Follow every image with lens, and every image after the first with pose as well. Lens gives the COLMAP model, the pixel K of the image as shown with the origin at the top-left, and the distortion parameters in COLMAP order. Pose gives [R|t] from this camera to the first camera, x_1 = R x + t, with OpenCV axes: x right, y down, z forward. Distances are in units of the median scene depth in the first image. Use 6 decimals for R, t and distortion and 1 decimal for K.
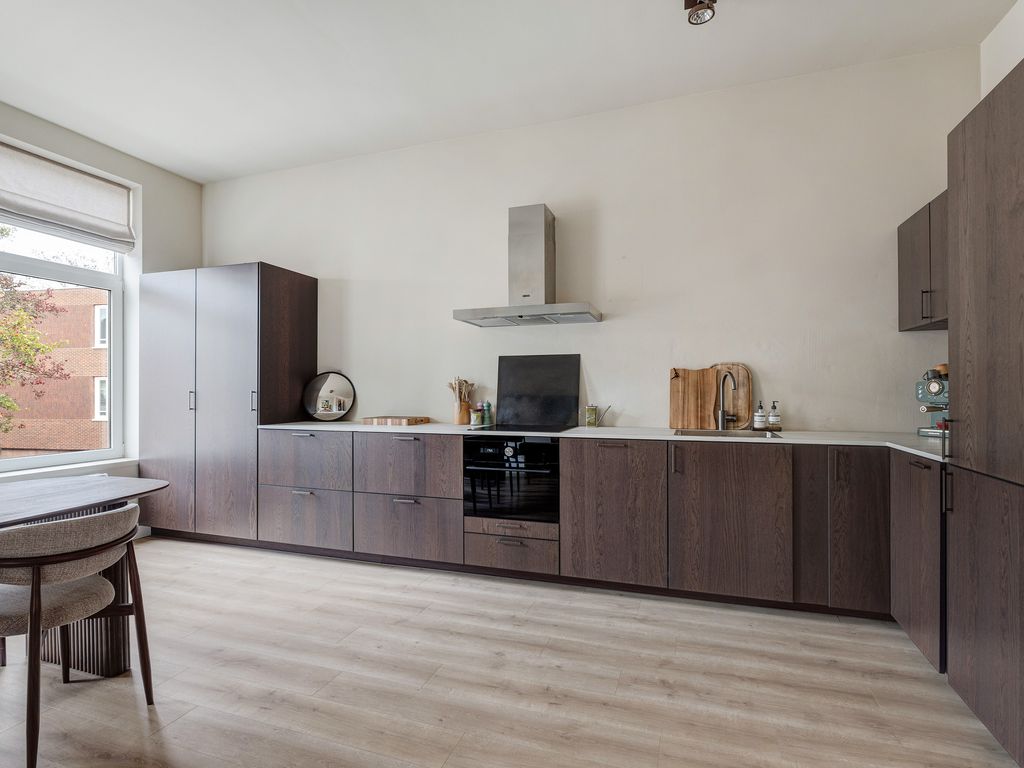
lens RADIAL K [[538.1, 0, 515.2], [0, 538.1, 386.5], [0, 0, 1]] dist [0.000669, -0.001687]
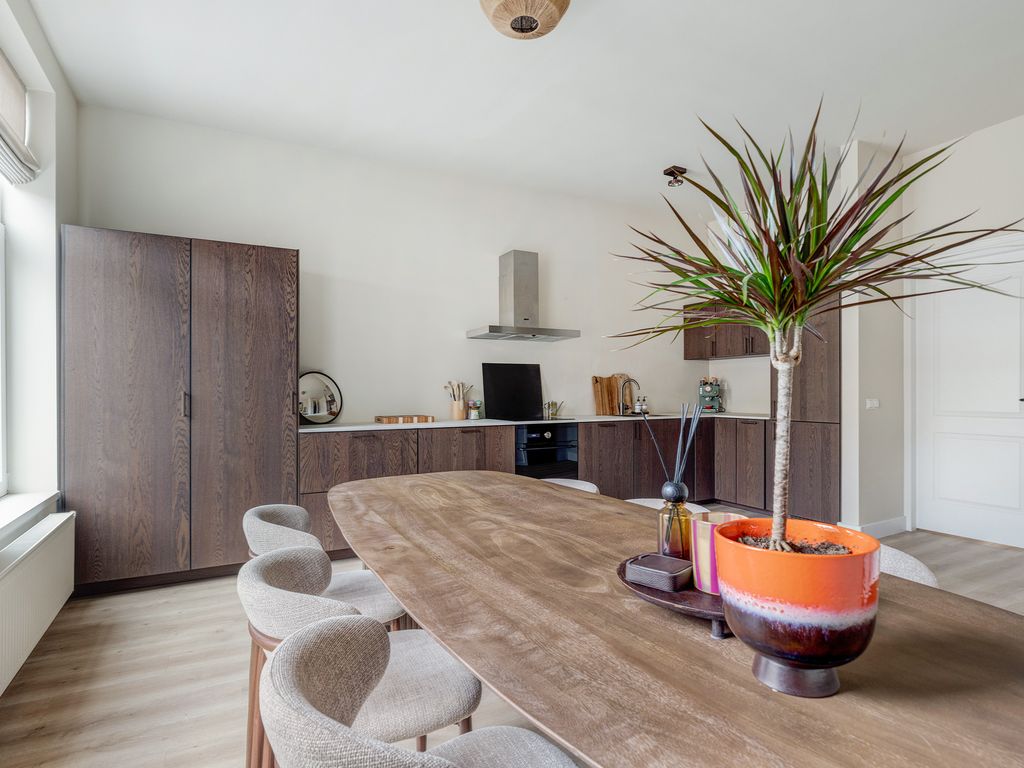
lens RADIAL K [[538.1, 0, 511.9], [0, 538.1, 383.3], [0, 0, 1]] dist [0.000669, -0.001687]
pose [[0.669774, 0.007692, 0.742525, -0.979586], [-0.006601, 0.999969, -0.004405, -0.005163], [-0.742535, -0.001951, 0.669804, 0.129794]]
